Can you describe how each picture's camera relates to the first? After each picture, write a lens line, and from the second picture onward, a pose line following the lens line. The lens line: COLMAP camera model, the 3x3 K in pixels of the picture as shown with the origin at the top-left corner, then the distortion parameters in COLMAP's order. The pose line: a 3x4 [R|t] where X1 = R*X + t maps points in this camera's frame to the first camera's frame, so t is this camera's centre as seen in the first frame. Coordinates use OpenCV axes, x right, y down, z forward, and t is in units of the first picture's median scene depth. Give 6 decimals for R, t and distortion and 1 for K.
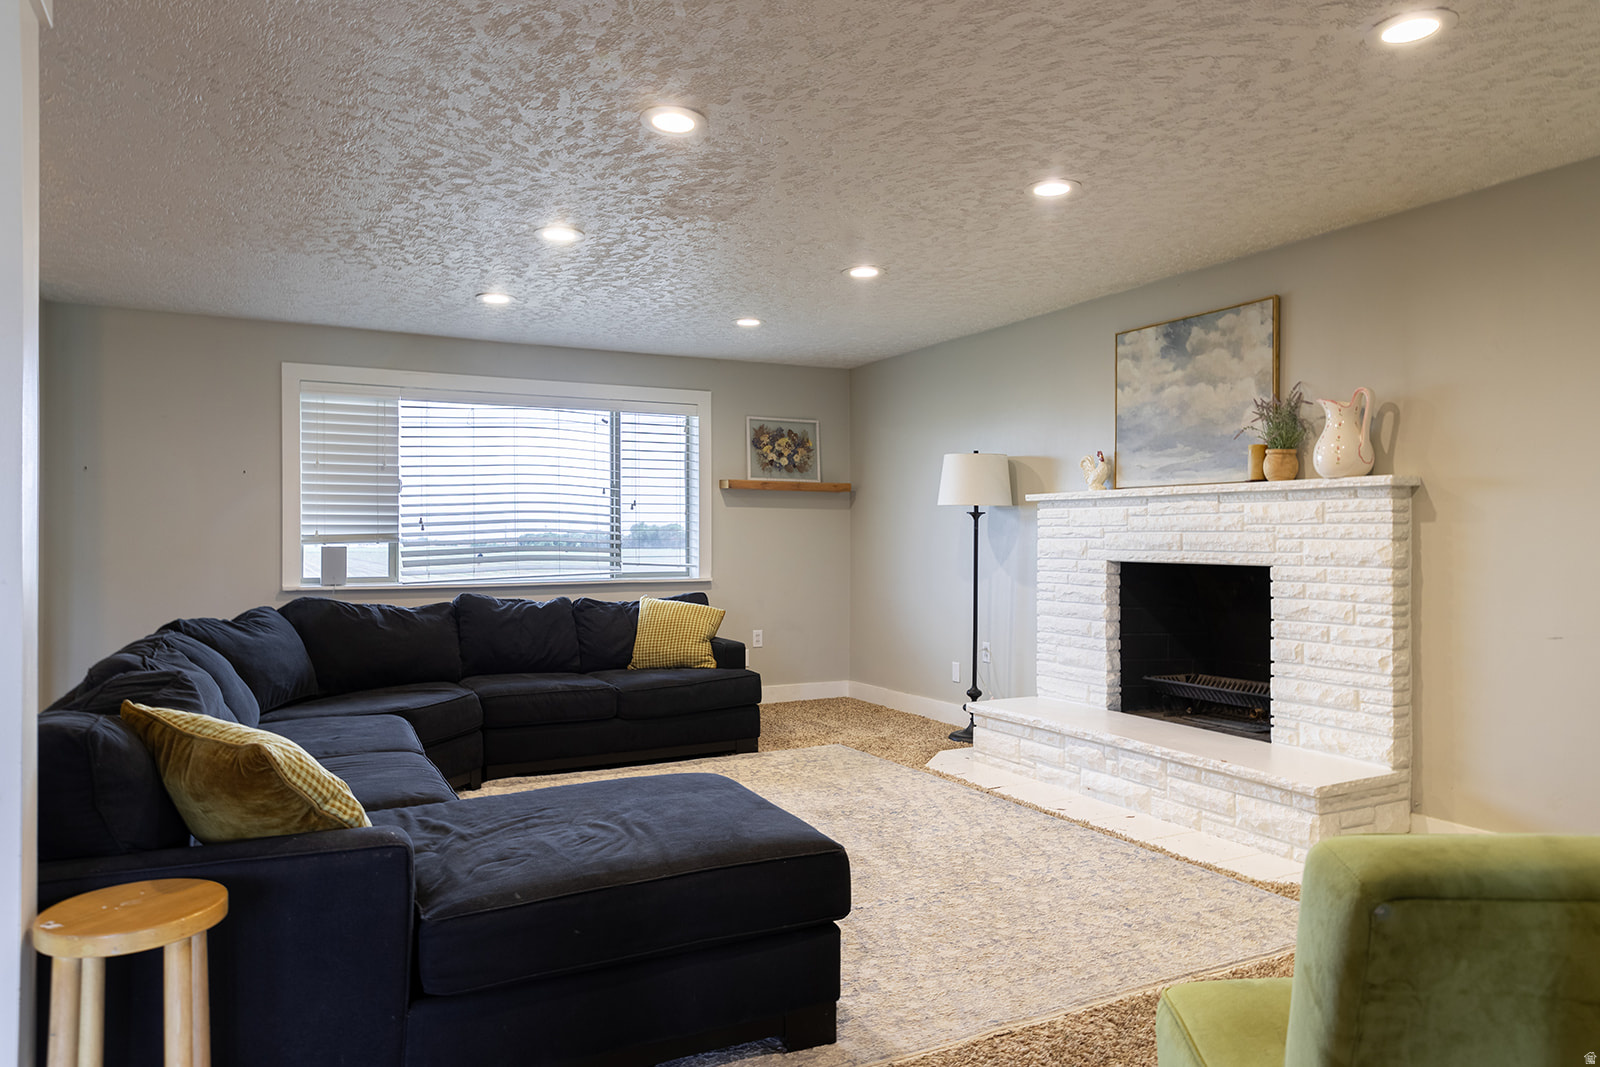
lens RADIAL K [[1078.5, 0, 811.8], [0, 1078.5, 529.8], [0, 0, 1]] dist [0.012618, 0.002410]
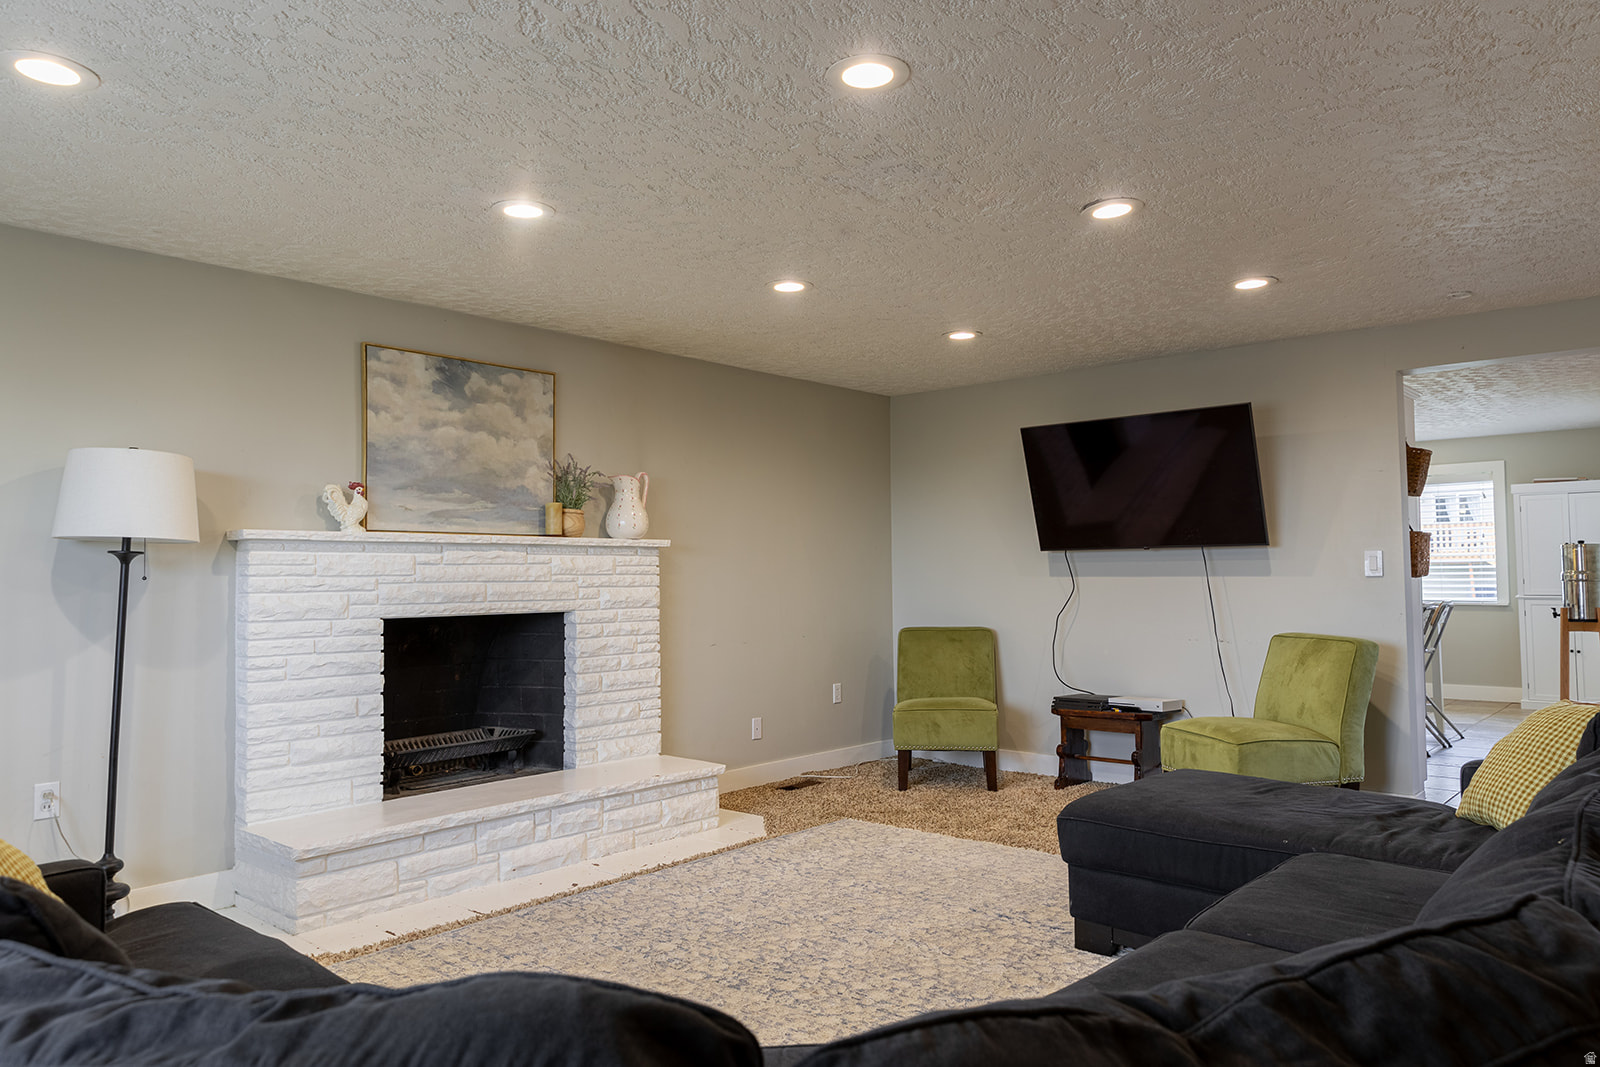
lens RADIAL K [[1078.5, 0, 792.3], [0, 1078.5, 534.5], [0, 0, 1]] dist [0.012618, 0.002410]
pose [[-0.359472, 0.045346, 0.932053, -0.664317], [0.007997, 0.998932, -0.045516, 0.005432], [-0.933122, -0.008908, -0.359451, 1.099048]]
